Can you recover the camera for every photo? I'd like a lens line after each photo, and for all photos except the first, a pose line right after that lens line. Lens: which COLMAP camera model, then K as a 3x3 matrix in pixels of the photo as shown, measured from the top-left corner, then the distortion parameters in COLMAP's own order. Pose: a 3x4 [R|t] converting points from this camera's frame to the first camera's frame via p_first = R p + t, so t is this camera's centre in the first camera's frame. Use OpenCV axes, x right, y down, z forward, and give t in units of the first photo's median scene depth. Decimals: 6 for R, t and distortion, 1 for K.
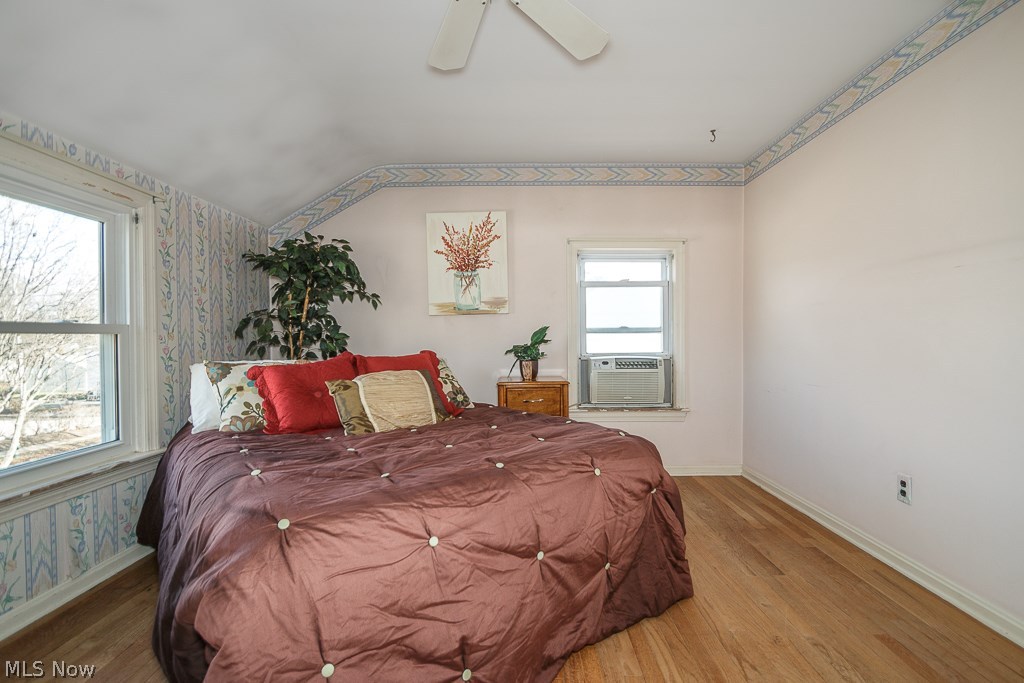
lens RADIAL K [[497.1, 0, 515.9], [0, 497.1, 342.6], [0, 0, 1]] dist [0.007335, -0.004125]
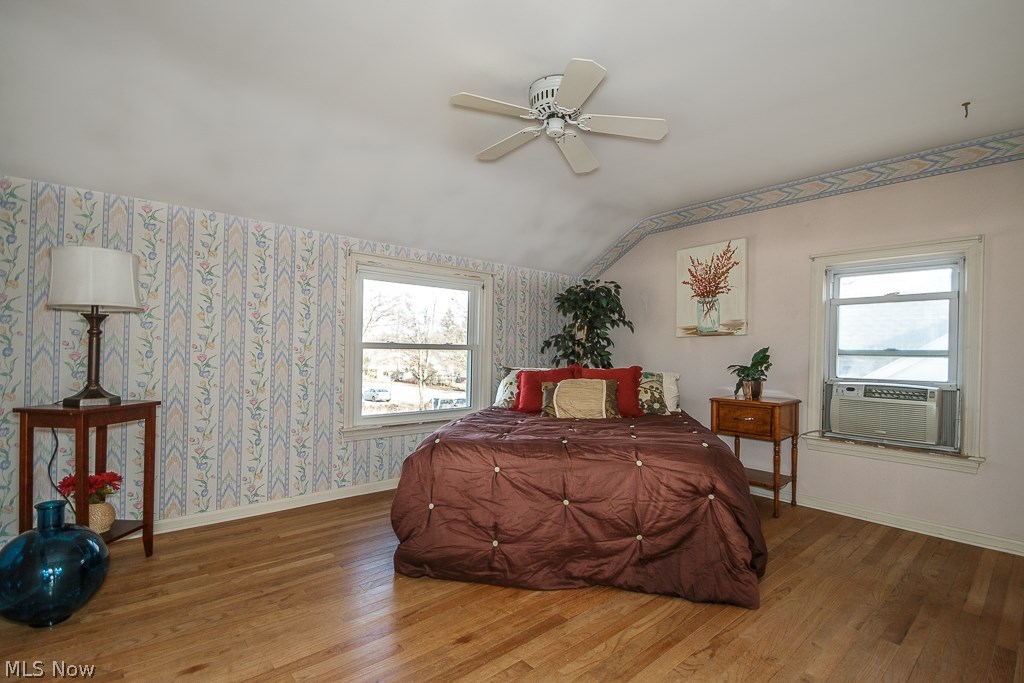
lens RADIAL K [[490.0, 0, 508.8], [0, 490.0, 345.7], [0, 0, 1]] dist [-0.000441, -0.003355]
pose [[0.626974, 0.008184, -0.778997, 0.488148], [-0.027377, 0.999559, -0.011534, -0.010514], [0.778559, 0.028558, 0.626921, -0.034505]]
